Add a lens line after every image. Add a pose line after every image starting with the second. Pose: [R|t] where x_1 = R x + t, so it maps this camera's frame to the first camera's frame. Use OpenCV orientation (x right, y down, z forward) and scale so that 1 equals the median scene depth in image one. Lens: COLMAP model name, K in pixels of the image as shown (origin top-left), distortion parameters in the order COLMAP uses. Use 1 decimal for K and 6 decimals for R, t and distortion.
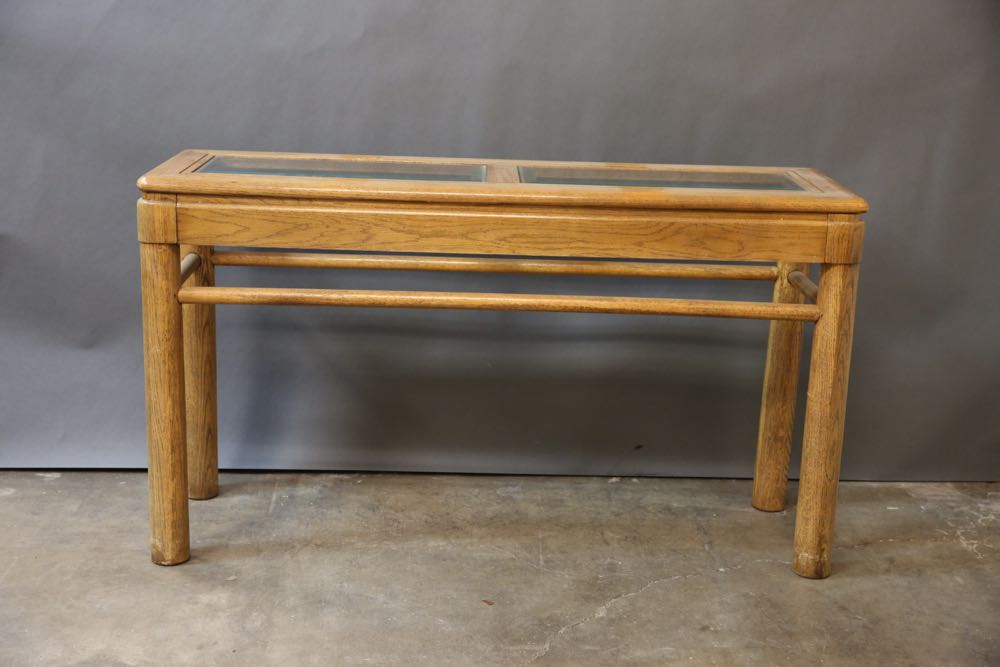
lens RADIAL K [[1299.8, 0, 497.2], [0, 1299.8, 332.6], [0, 0, 1]] dist [0.044337, 0.000000]
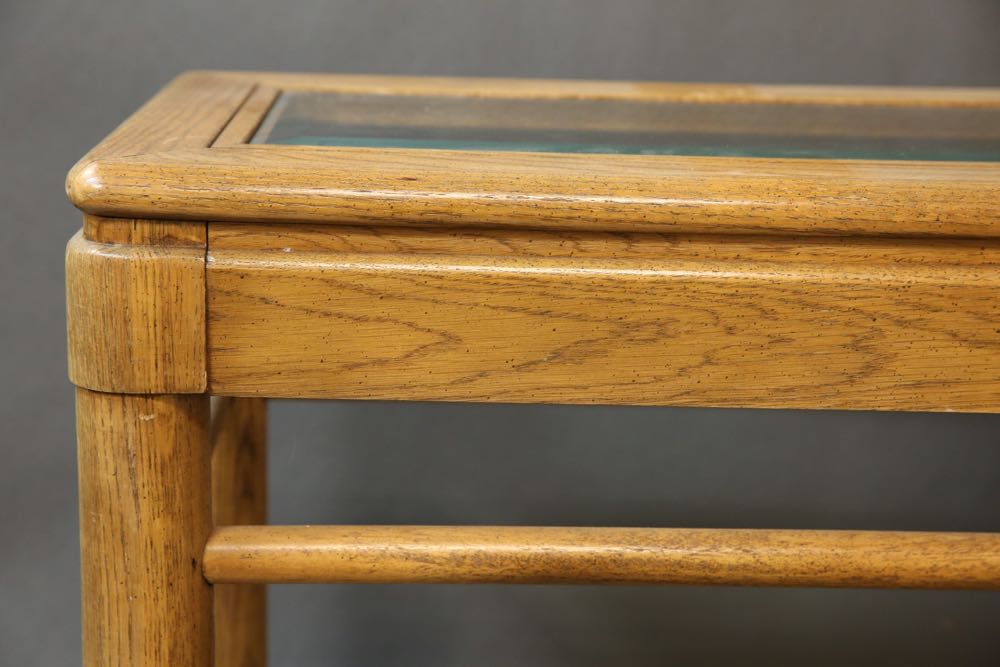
lens RADIAL K [[1620.3, 0, 489.7], [0, 1620.3, 312.0], [0, 0, 1]] dist [0.117206, 0.000000]
pose [[0.999912, -0.007399, 0.011032, -0.187386], [0.007430, 0.999969, -0.002721, -0.084900], [-0.011011, 0.002802, 0.999935, 0.641558]]
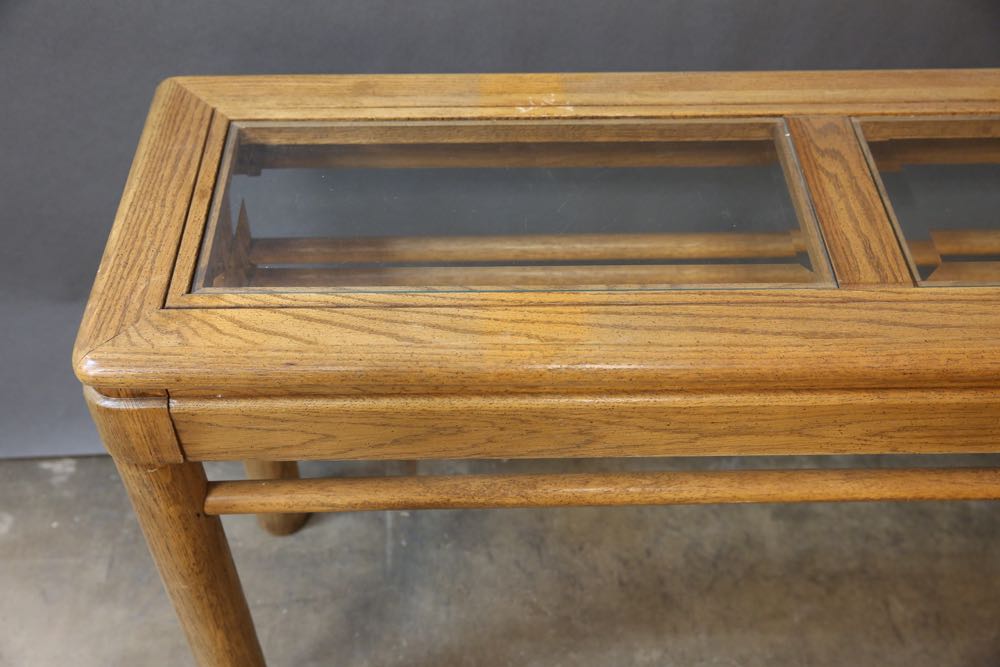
lens RADIAL K [[1072.0, 0, 494.1], [0, 1072.0, 294.7], [0, 0, 1]] dist [0.020325, 0.000000]
pose [[0.999606, -0.020870, -0.018745, -0.125177], [0.027513, 0.859806, 0.509879, -0.316126], [0.005476, -0.510194, 0.860042, 0.696897]]
